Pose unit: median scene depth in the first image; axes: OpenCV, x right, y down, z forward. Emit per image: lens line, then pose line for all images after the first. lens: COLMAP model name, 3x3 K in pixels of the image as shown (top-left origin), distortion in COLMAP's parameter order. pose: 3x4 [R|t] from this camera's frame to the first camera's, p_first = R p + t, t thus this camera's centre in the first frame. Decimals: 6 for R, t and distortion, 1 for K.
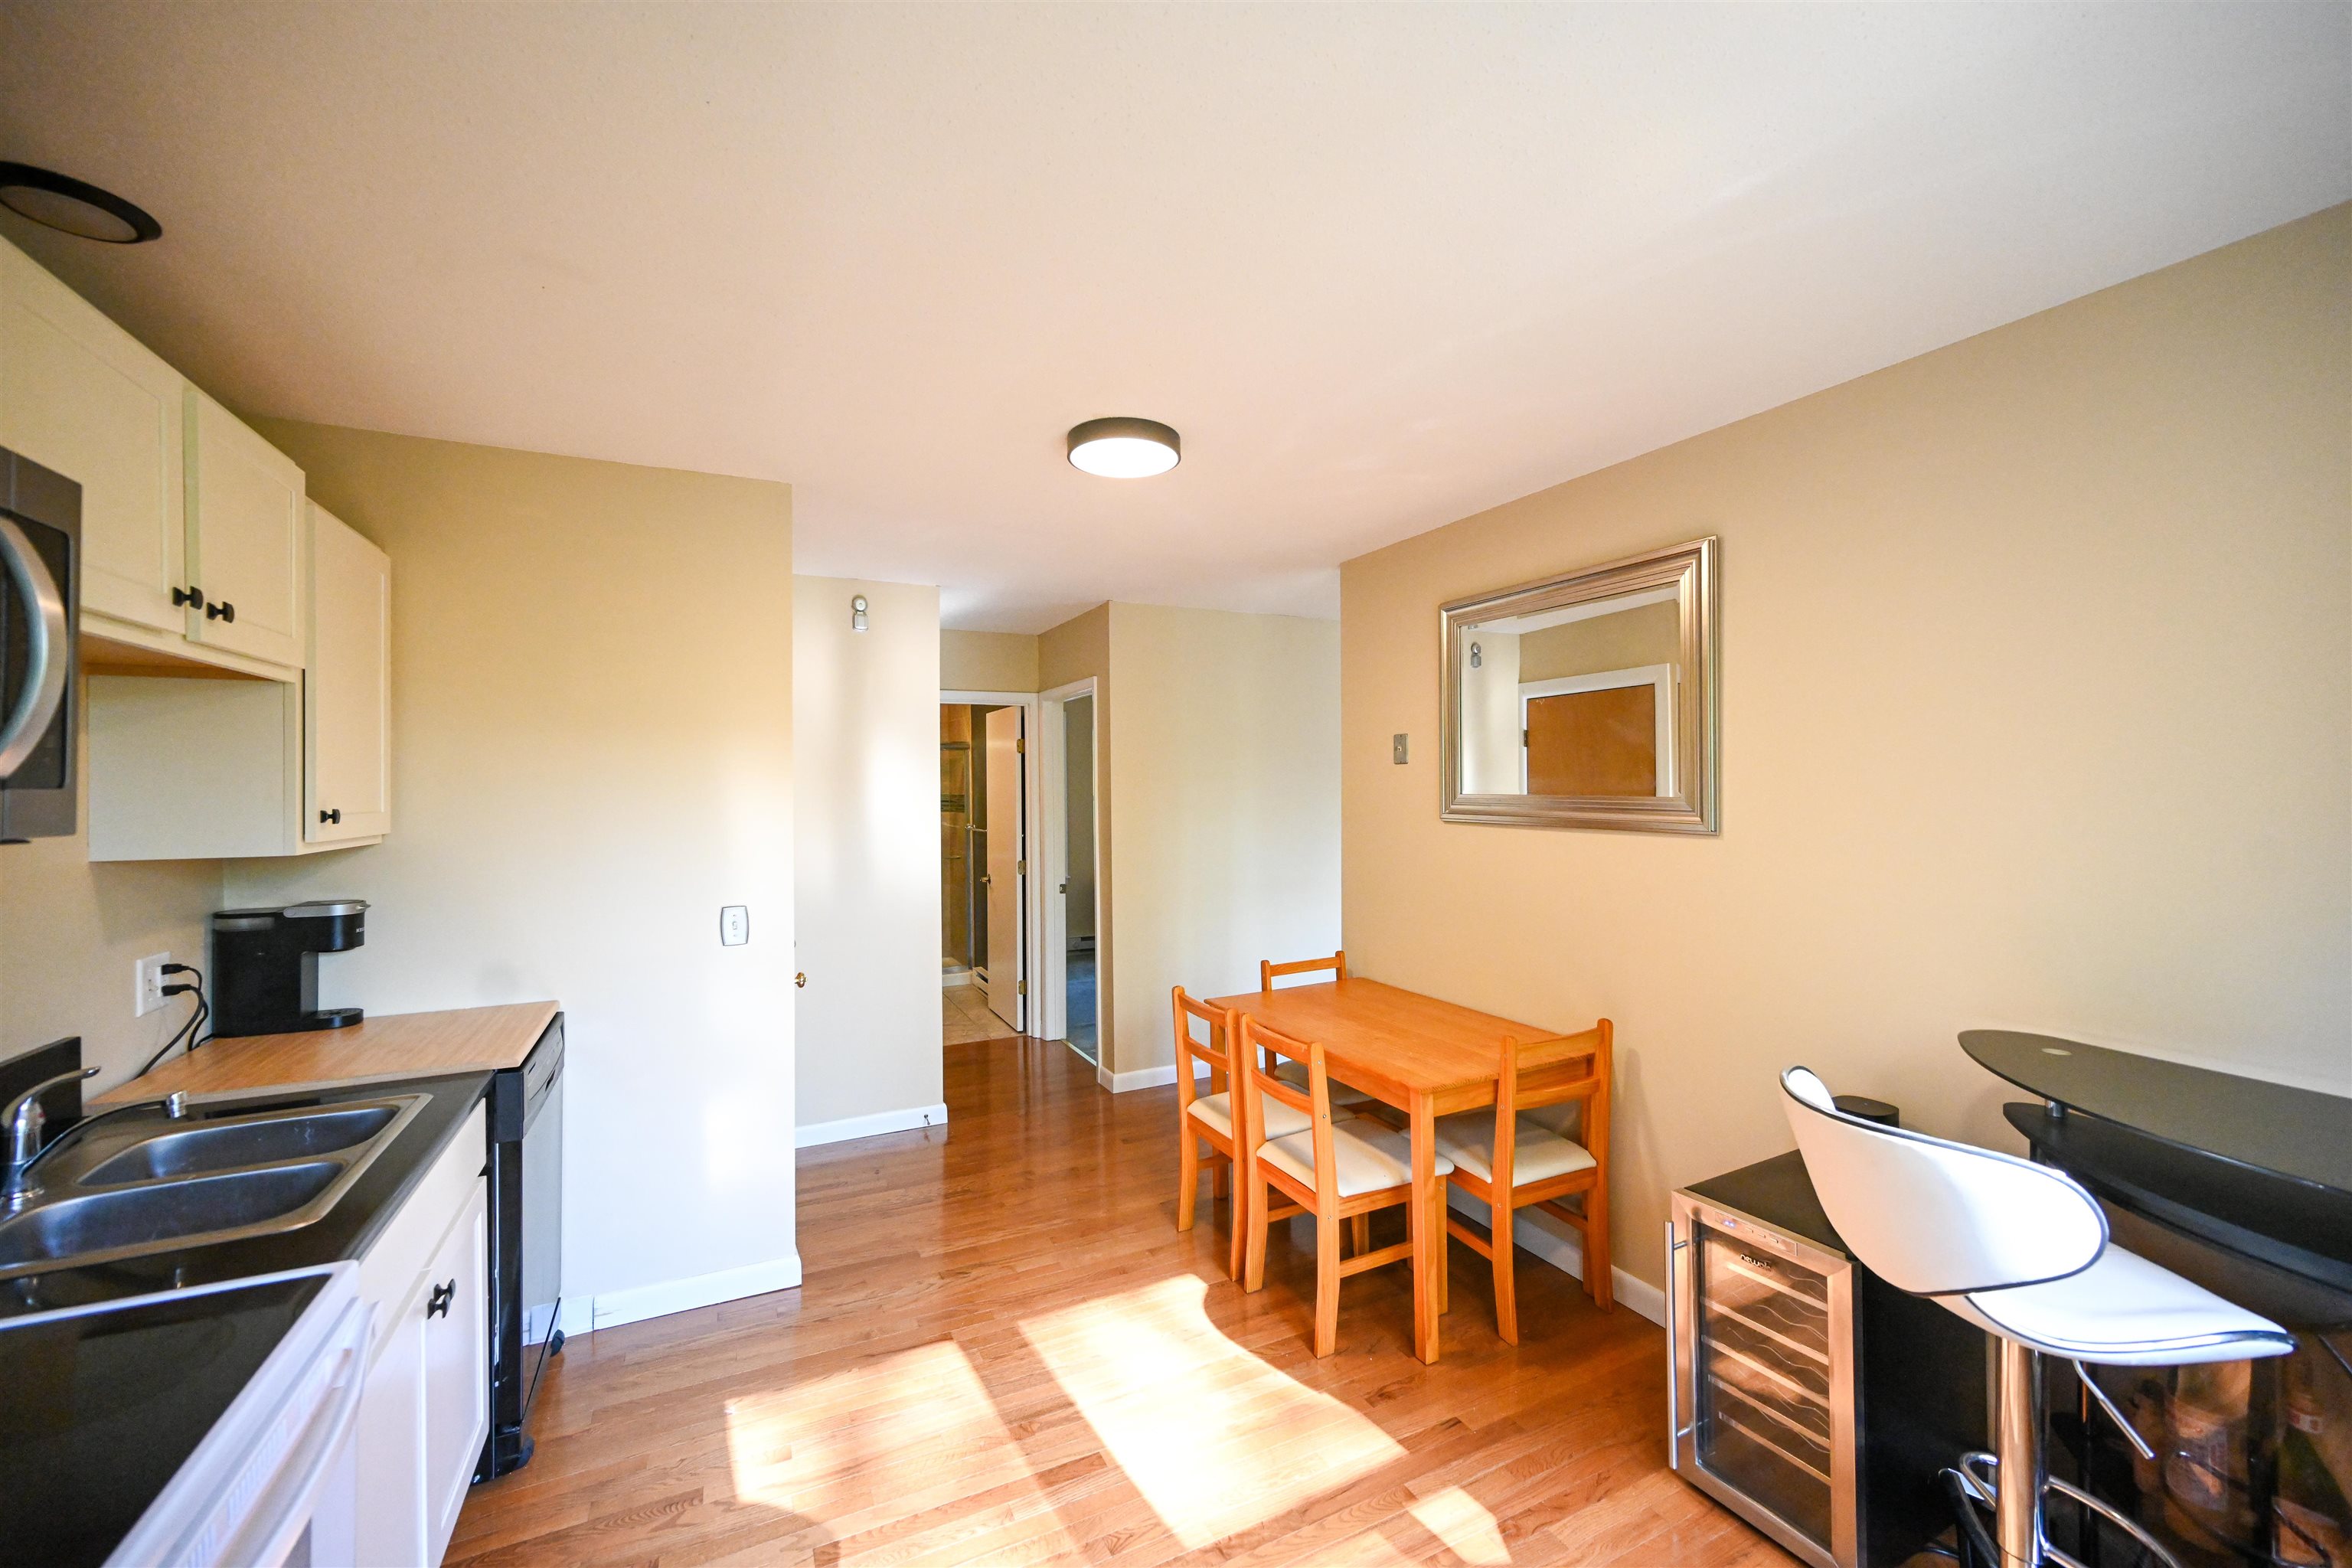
lens RADIAL K [[929.0, 0, 1188.5], [0, 929.0, 782.6], [0, 0, 1]] dist [-0.006124, -0.000215]
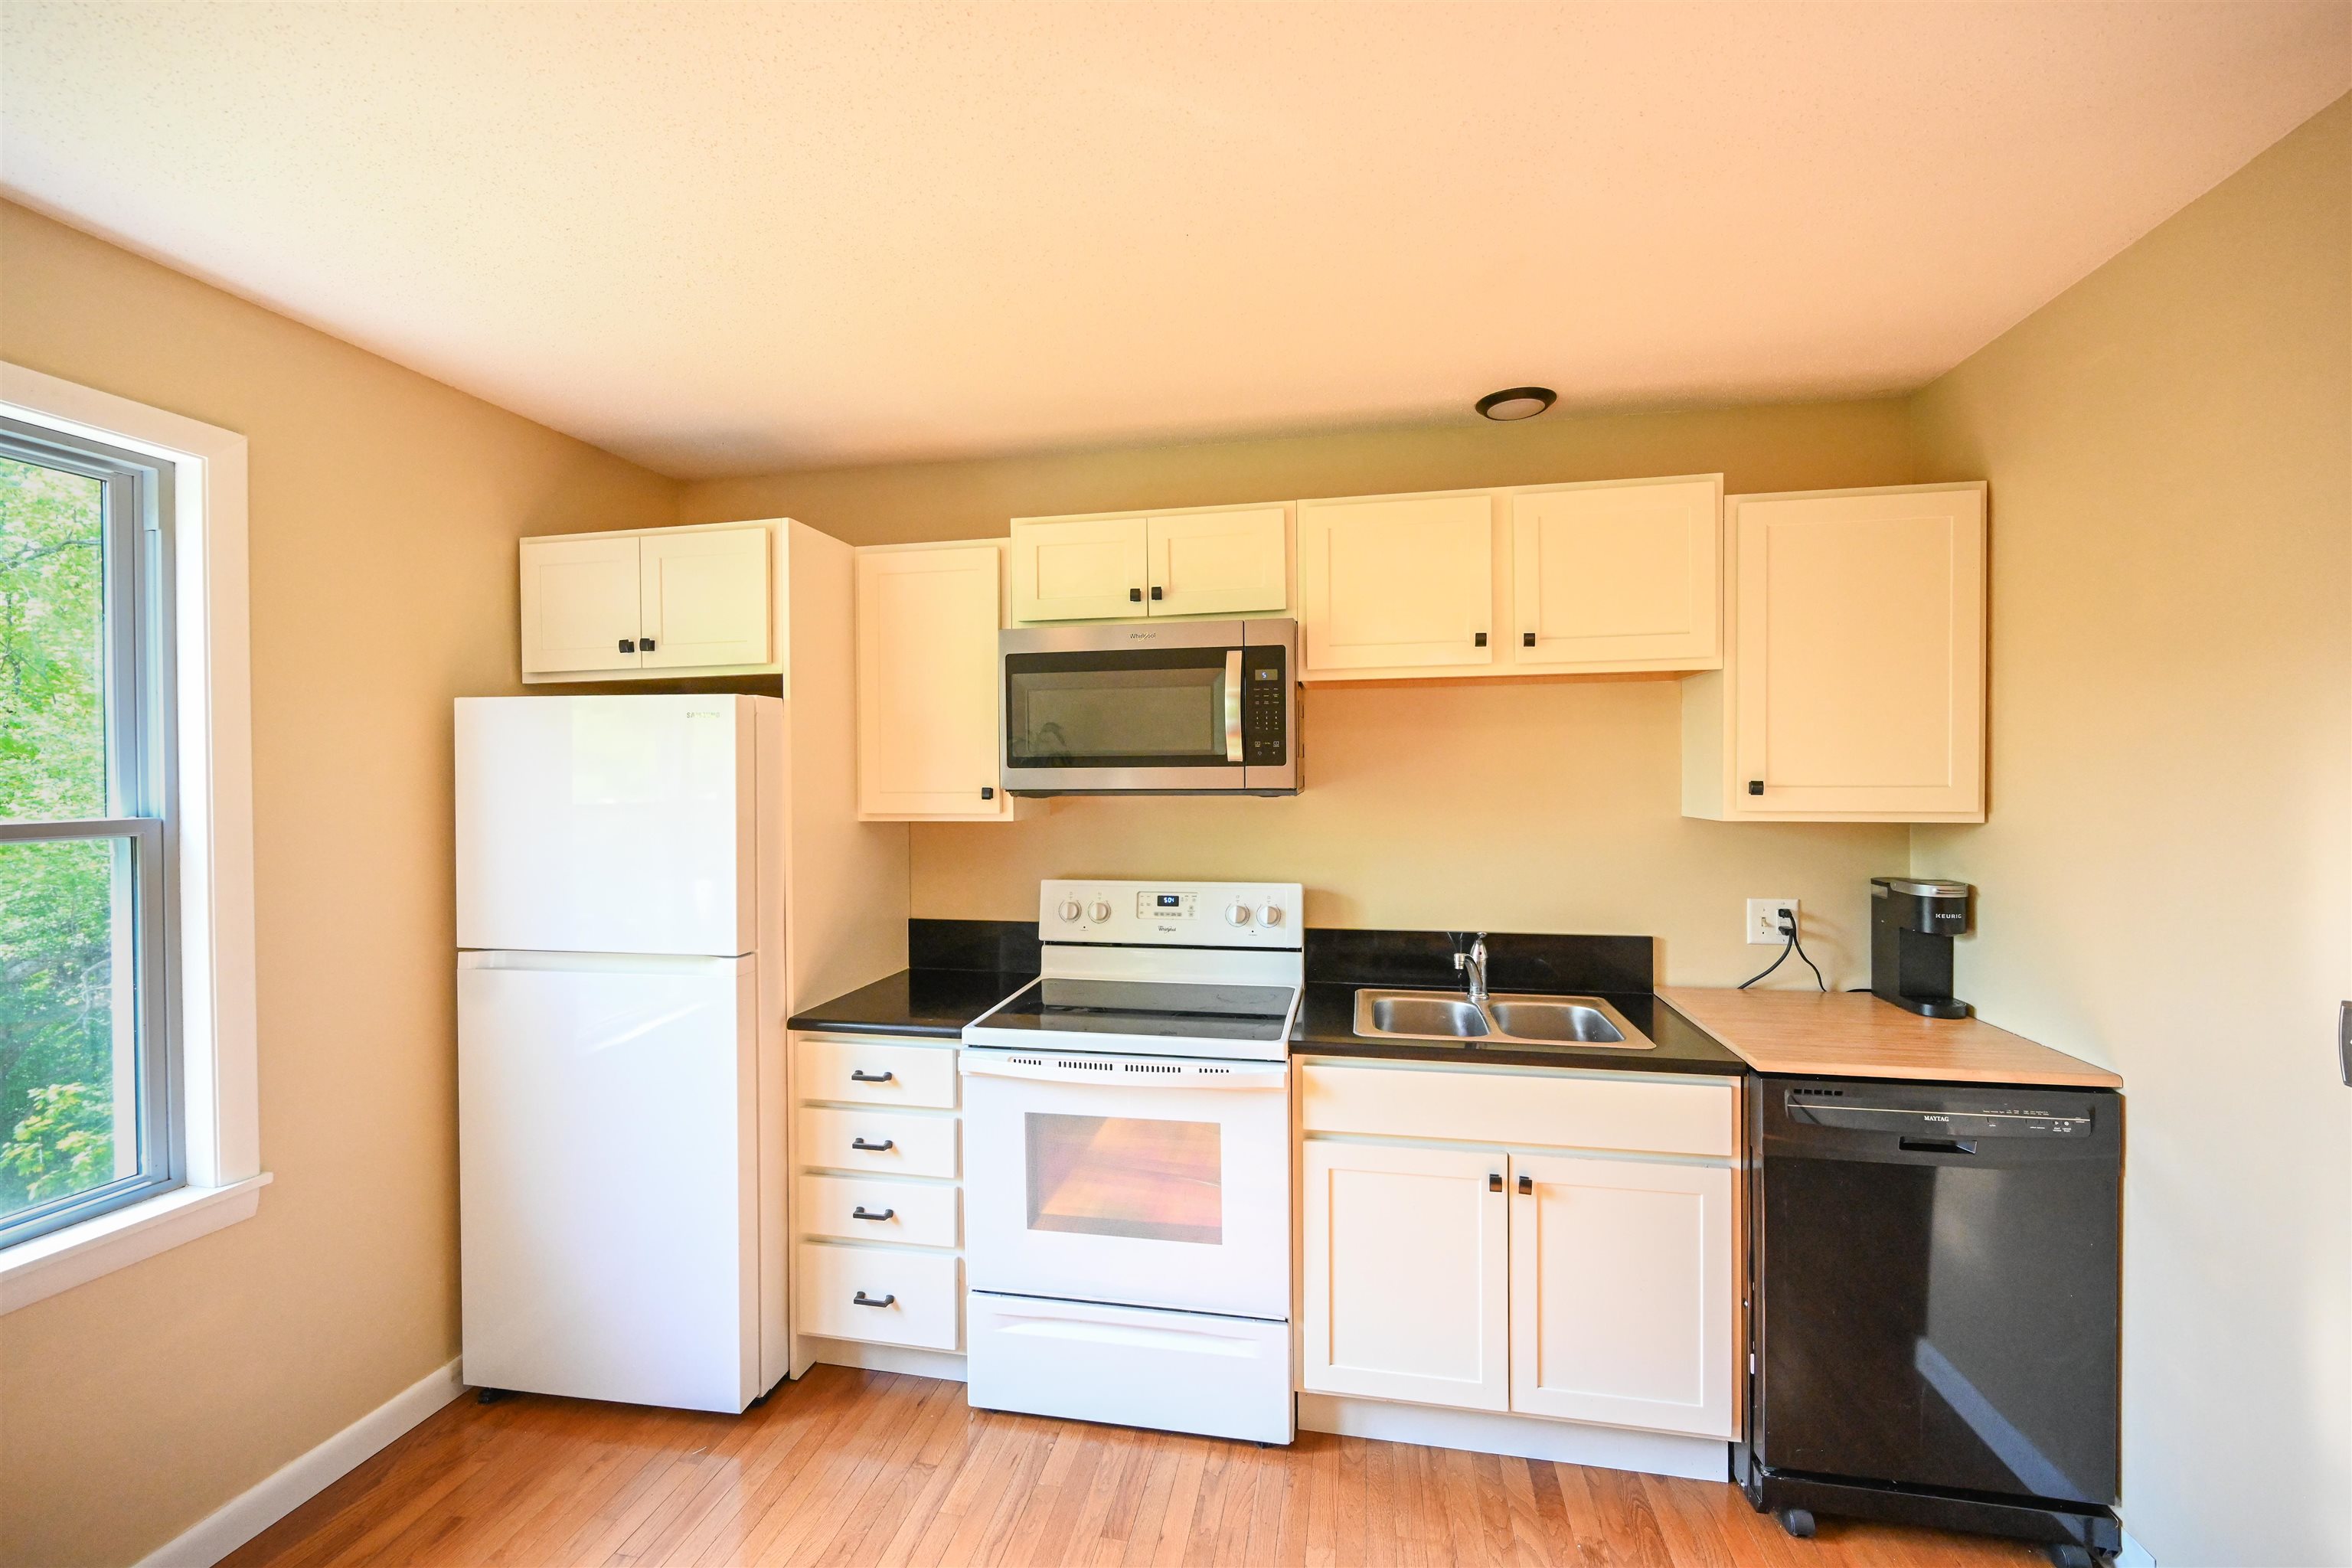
lens RADIAL K [[929.0, 0, 1180.2], [0, 929.0, 787.7], [0, 0, 1]] dist [-0.006124, -0.000215]
pose [[-0.618114, 0.013616, -0.785971, 0.284298], [0.011265, 0.999901, 0.008462, 0.017432], [0.786008, -0.003623, -0.618206, 0.980592]]
